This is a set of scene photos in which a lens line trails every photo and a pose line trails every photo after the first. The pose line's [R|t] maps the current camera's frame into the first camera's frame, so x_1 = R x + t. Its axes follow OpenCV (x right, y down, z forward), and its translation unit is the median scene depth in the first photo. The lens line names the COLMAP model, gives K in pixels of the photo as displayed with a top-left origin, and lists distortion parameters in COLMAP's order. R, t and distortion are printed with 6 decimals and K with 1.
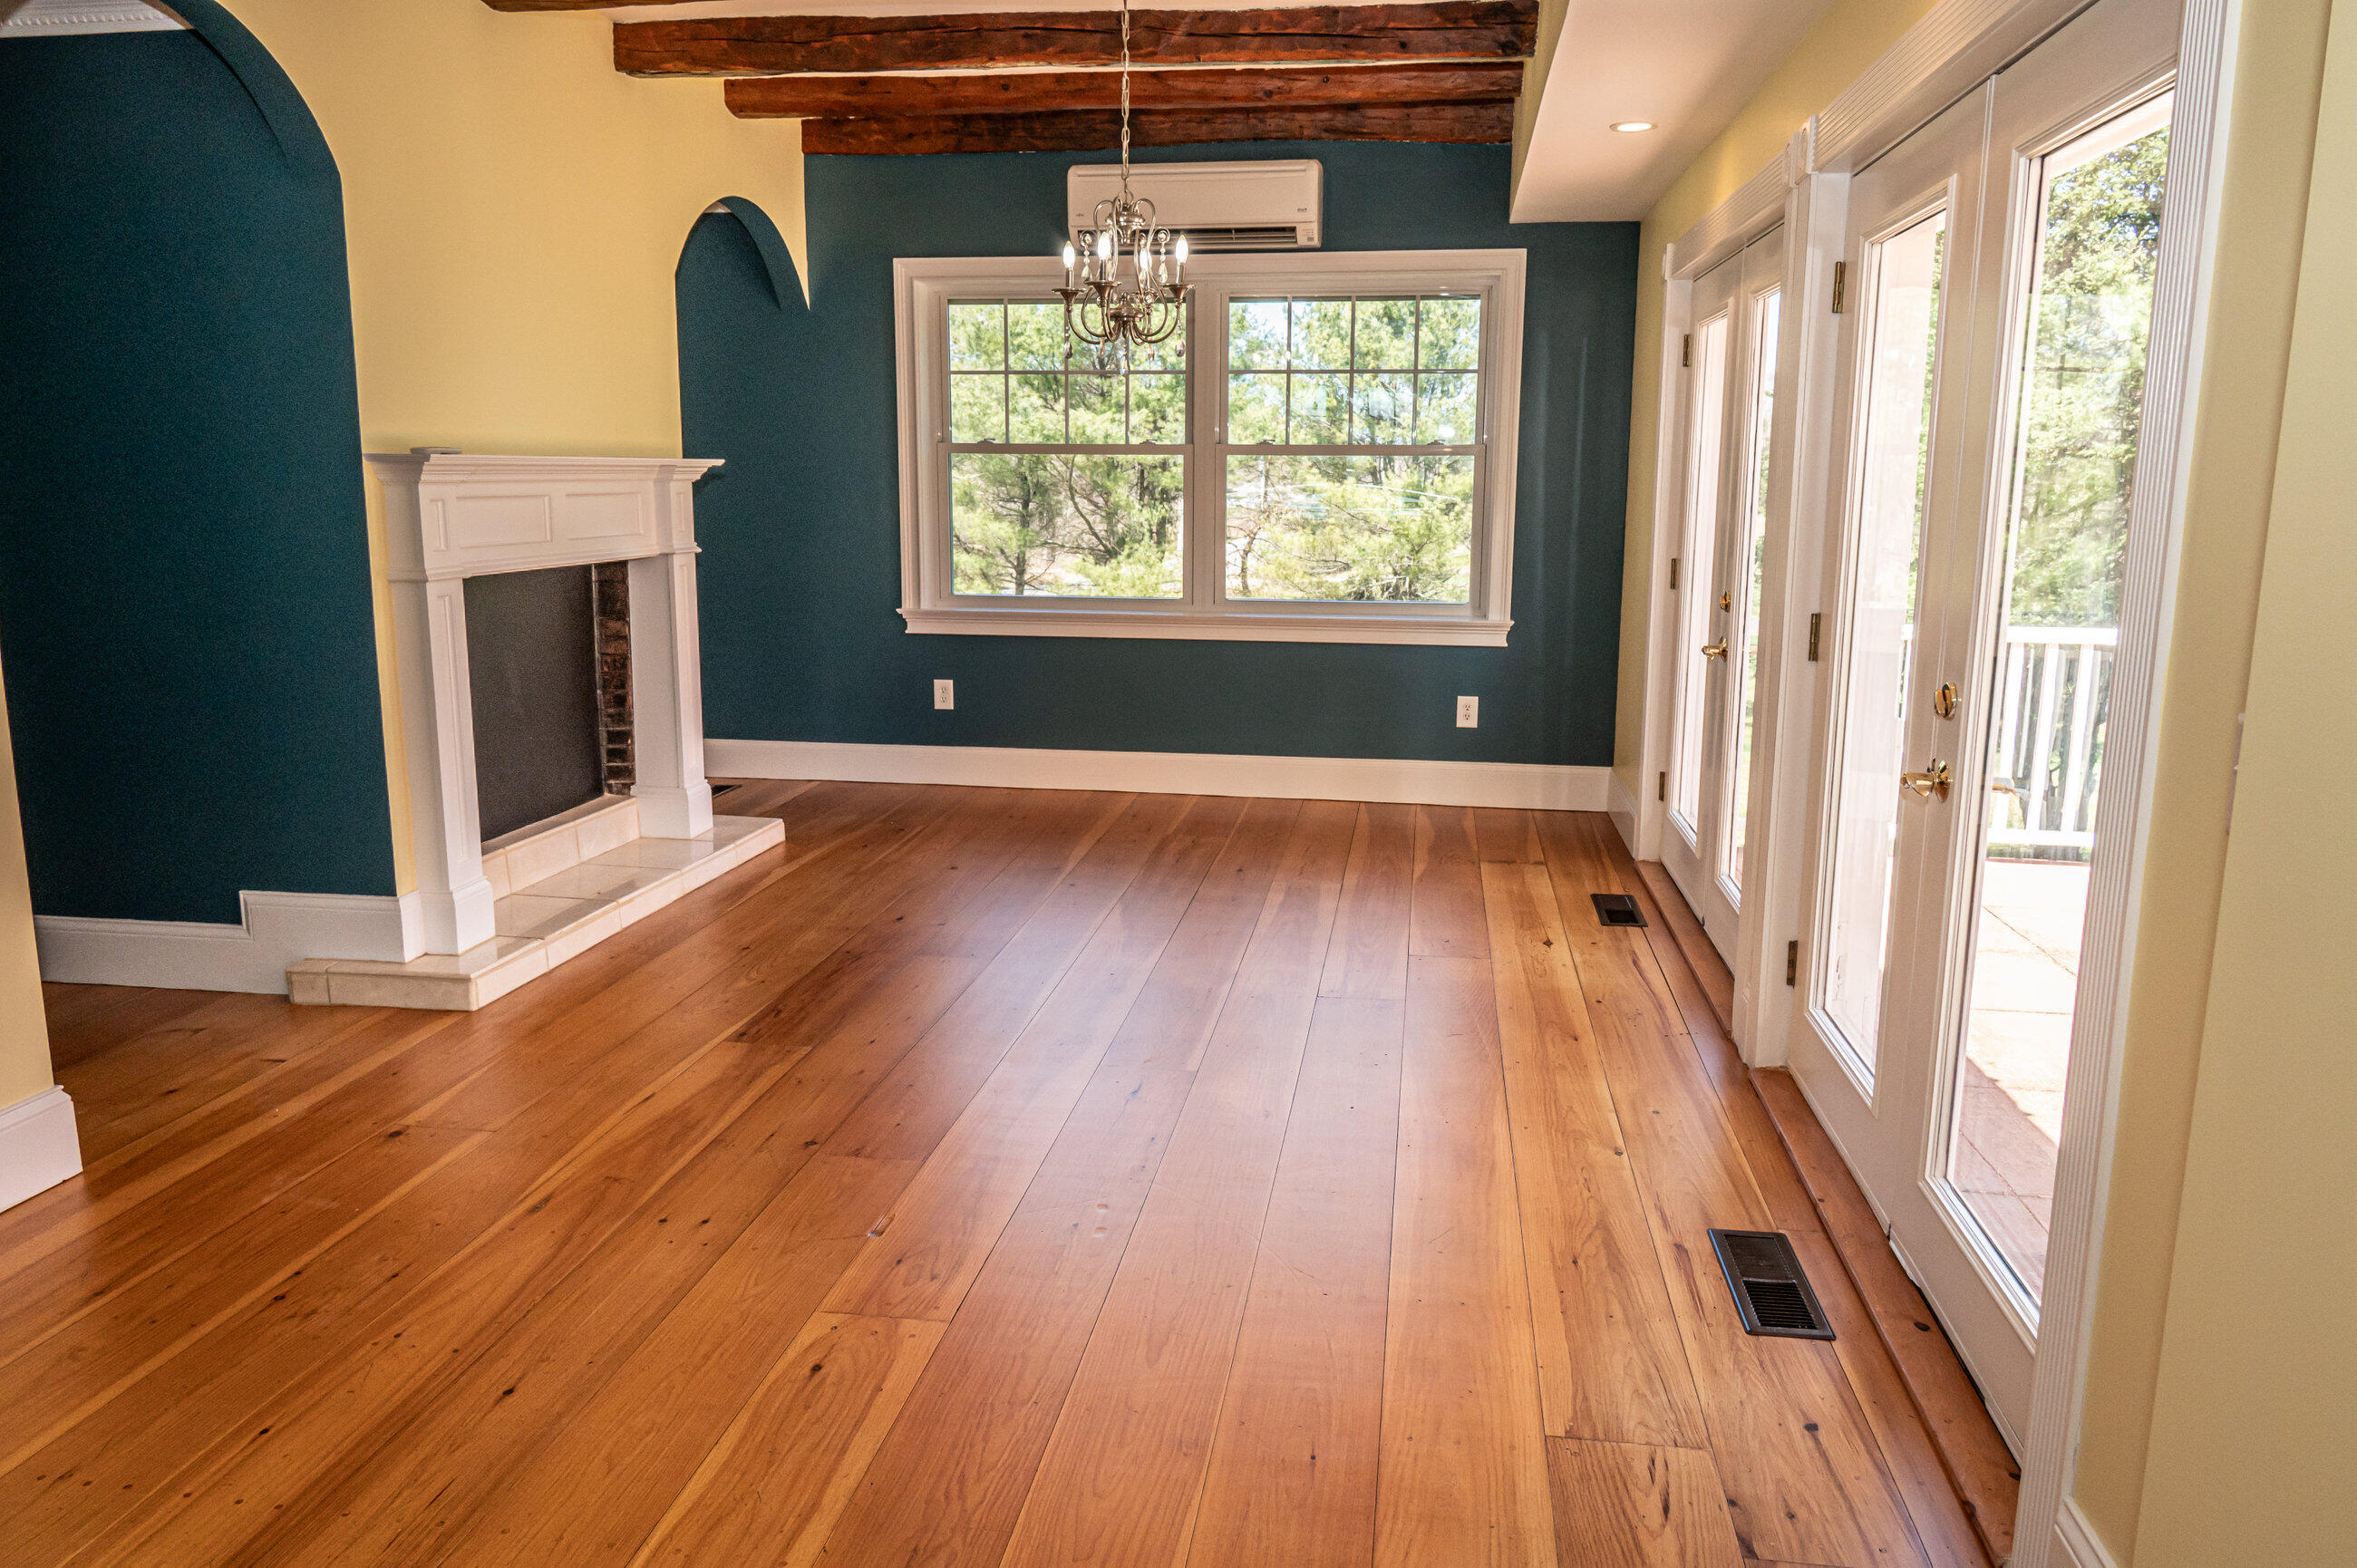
lens RADIAL K [[1660.1, 0, 1170.8], [0, 1660.1, 780.6], [0, 0, 1]] dist [-0.012628, 0.007154]
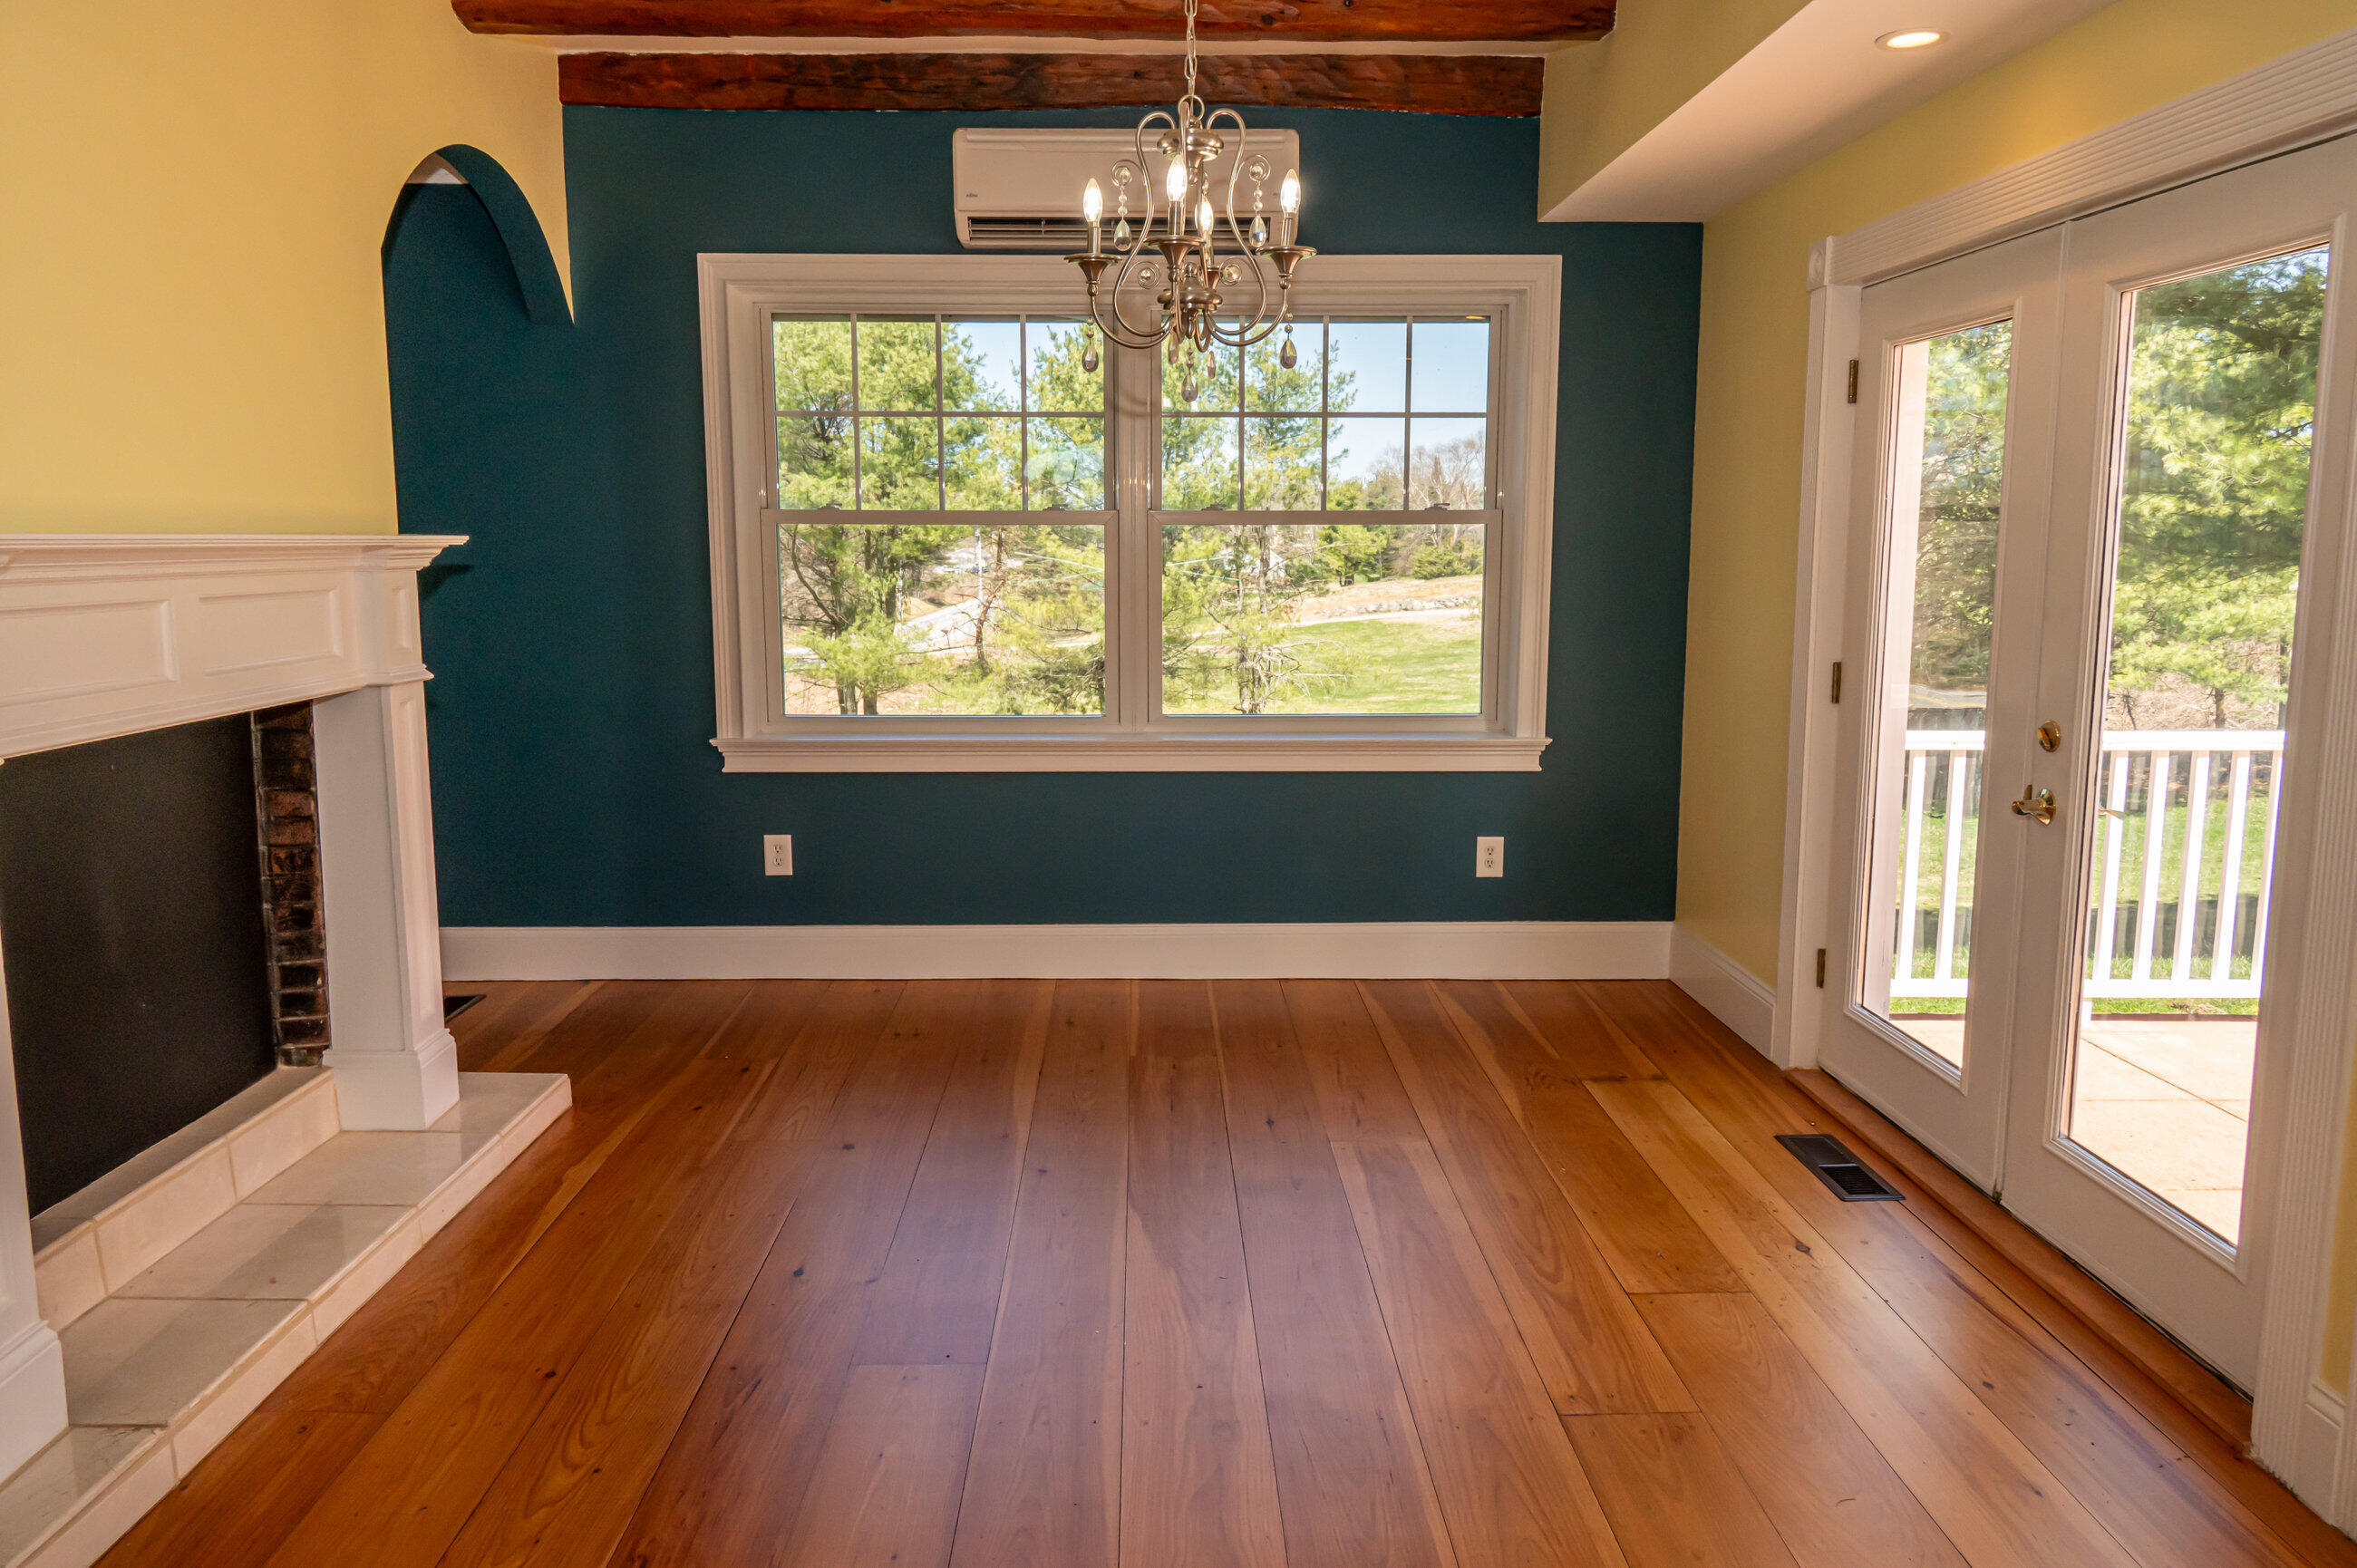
lens RADIAL K [[1660.1, 0, 1182.7], [0, 1660.1, 781.8], [0, 0, 1]] dist [-0.012628, 0.007154]
pose [[0.983966, -0.031253, 0.175594, -0.096466], [0.037830, 0.998698, -0.034234, -0.056465], [-0.174295, 0.040328, 0.983867, 0.277151]]
